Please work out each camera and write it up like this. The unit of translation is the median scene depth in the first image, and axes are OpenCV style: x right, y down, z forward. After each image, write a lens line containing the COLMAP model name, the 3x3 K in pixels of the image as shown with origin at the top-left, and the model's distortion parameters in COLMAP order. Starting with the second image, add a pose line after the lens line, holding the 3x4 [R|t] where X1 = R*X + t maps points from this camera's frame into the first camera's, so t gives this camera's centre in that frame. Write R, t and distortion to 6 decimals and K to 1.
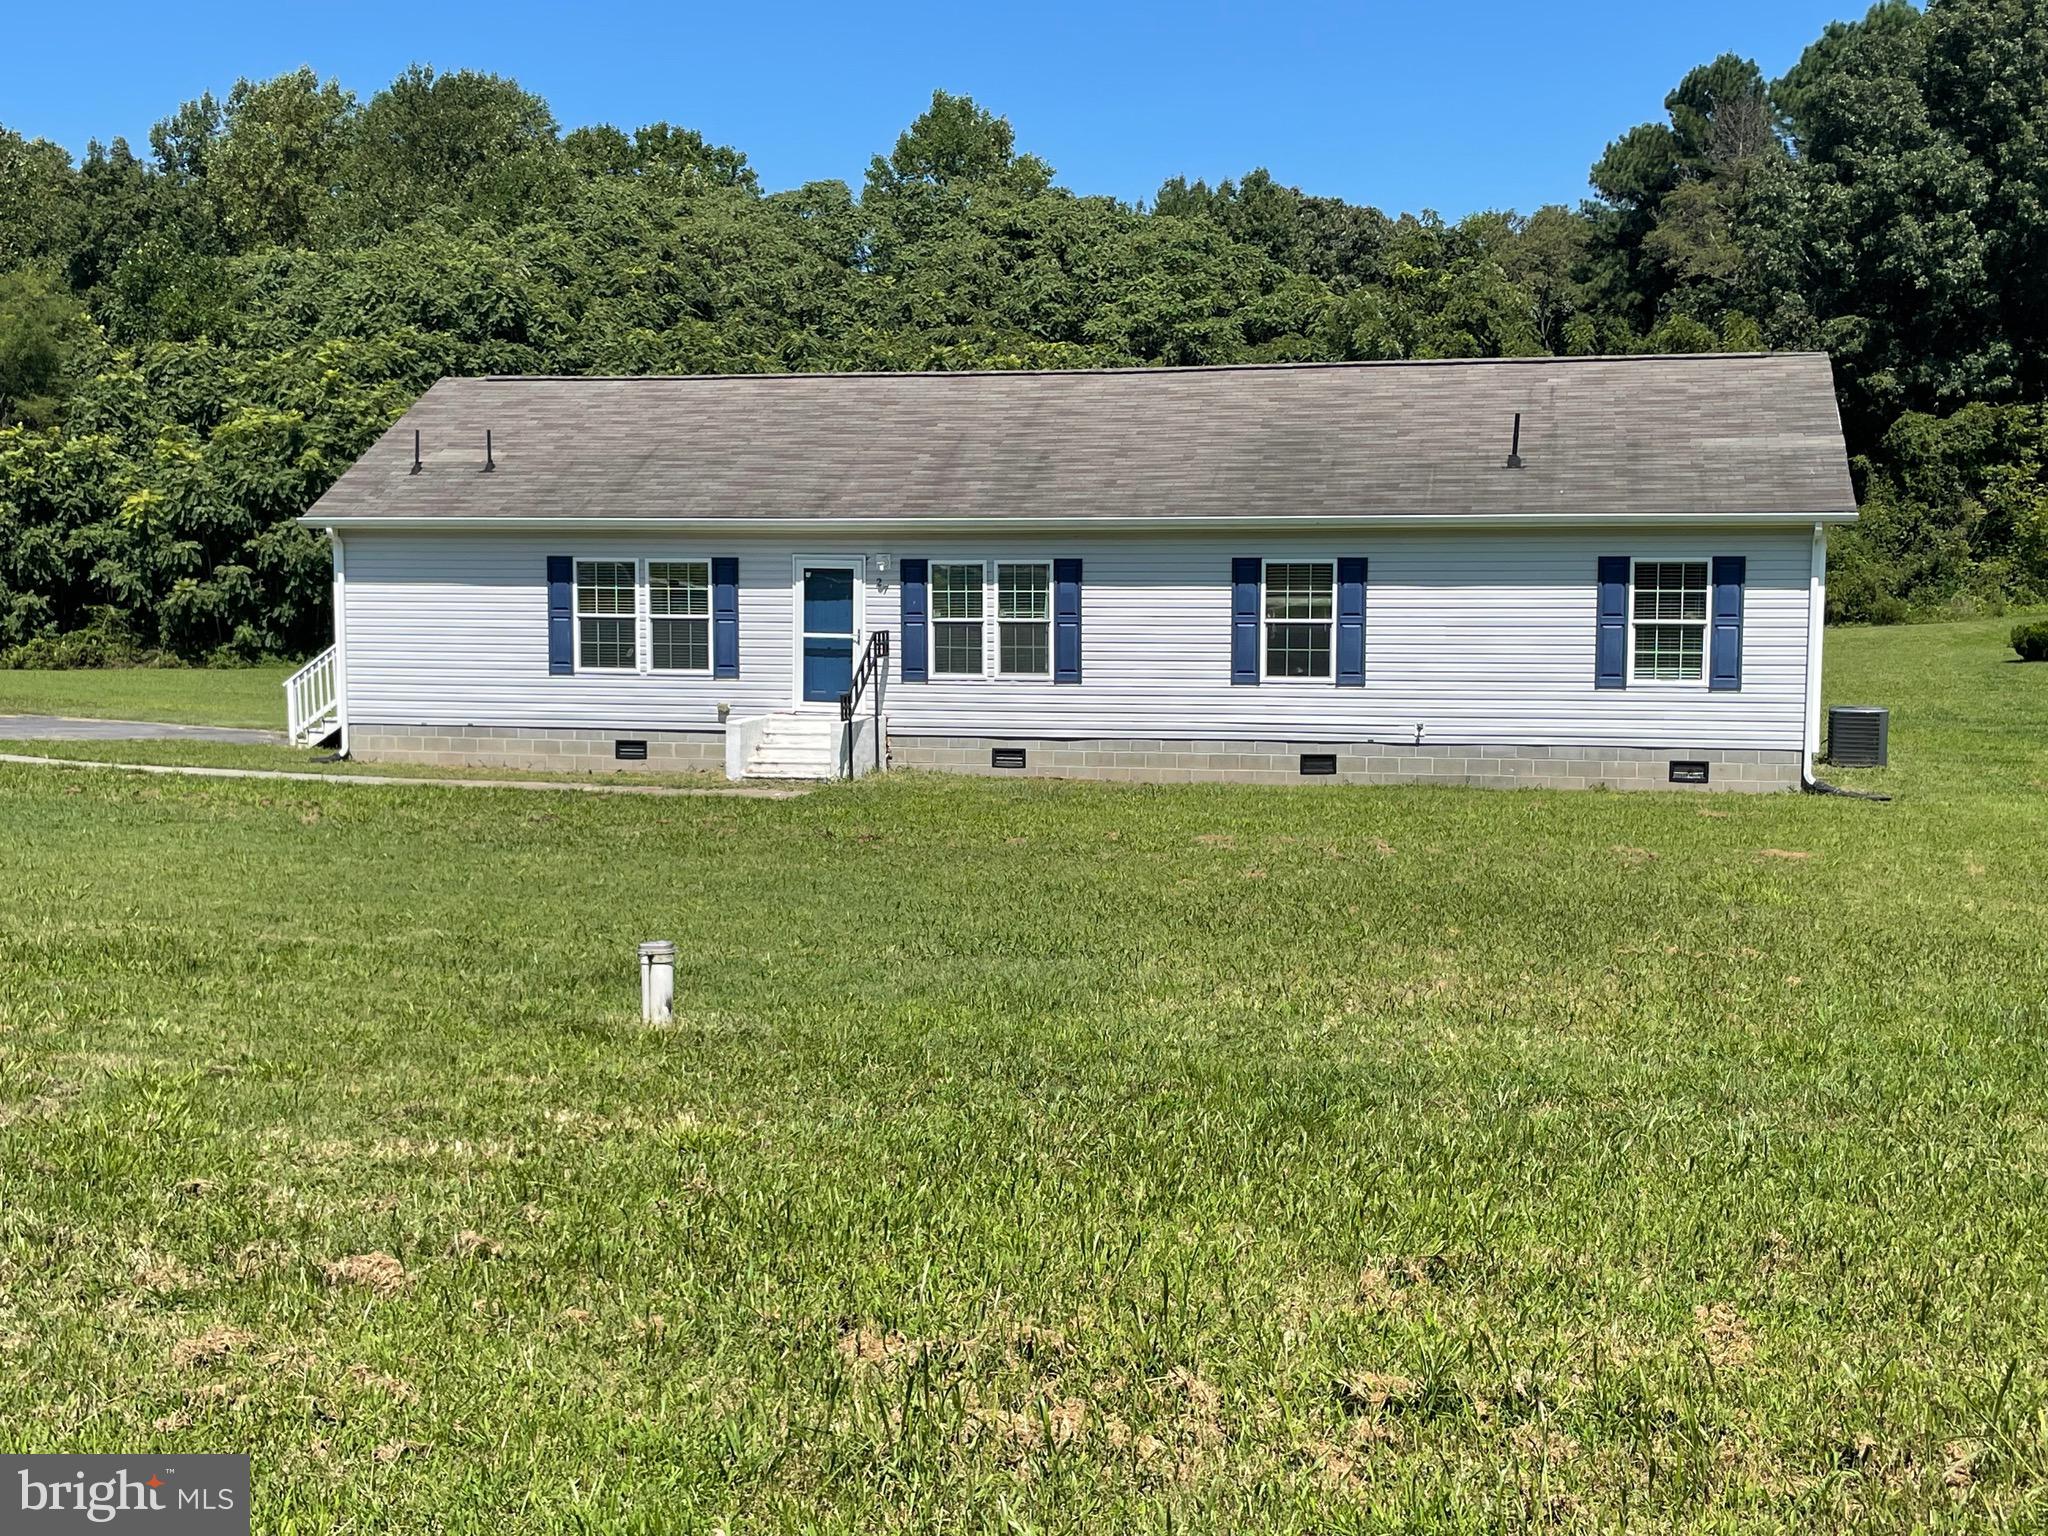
lens RADIAL K [[2487.3, 0, 1021.5], [0, 2487.3, 750.3], [0, 0, 1]] dist [0.078826, 0.000000]
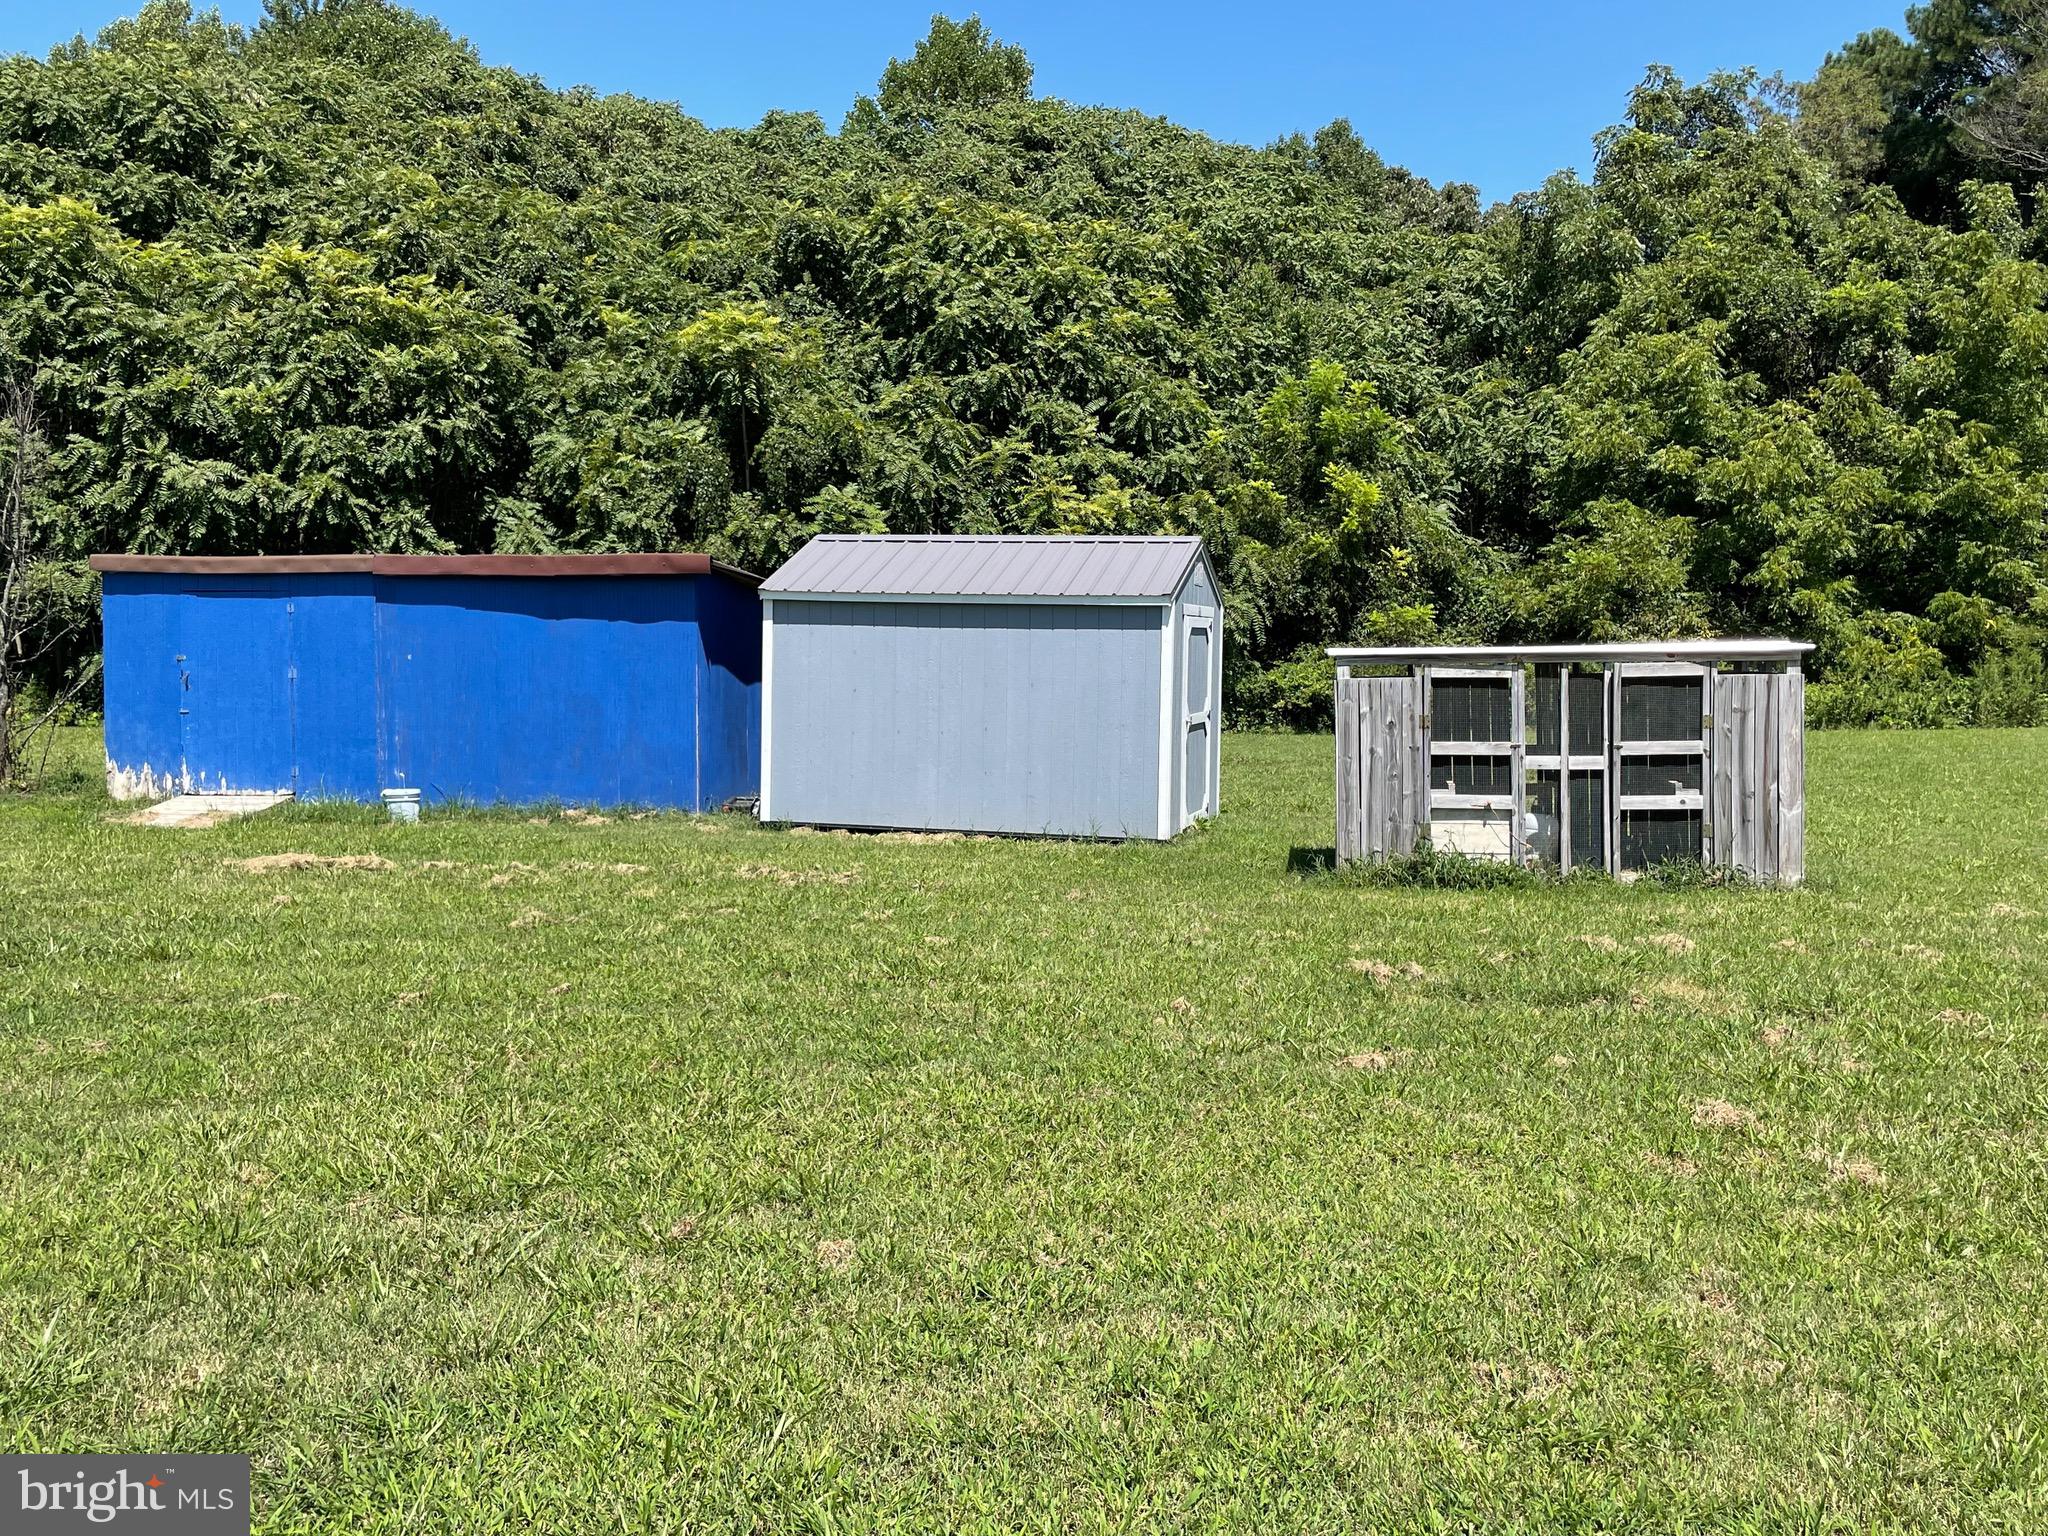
lens RADIAL K [[1859.7, 0, 1027.8], [0, 1859.7, 737.1], [0, 0, 1]] dist [0.033015, -0.007066]
pose [[0.999754, 0.022162, -0.001106, 0.001078], [-0.022183, 0.999414, -0.026050, -0.026341], [0.000528, 0.026068, 0.999660, 0.624698]]
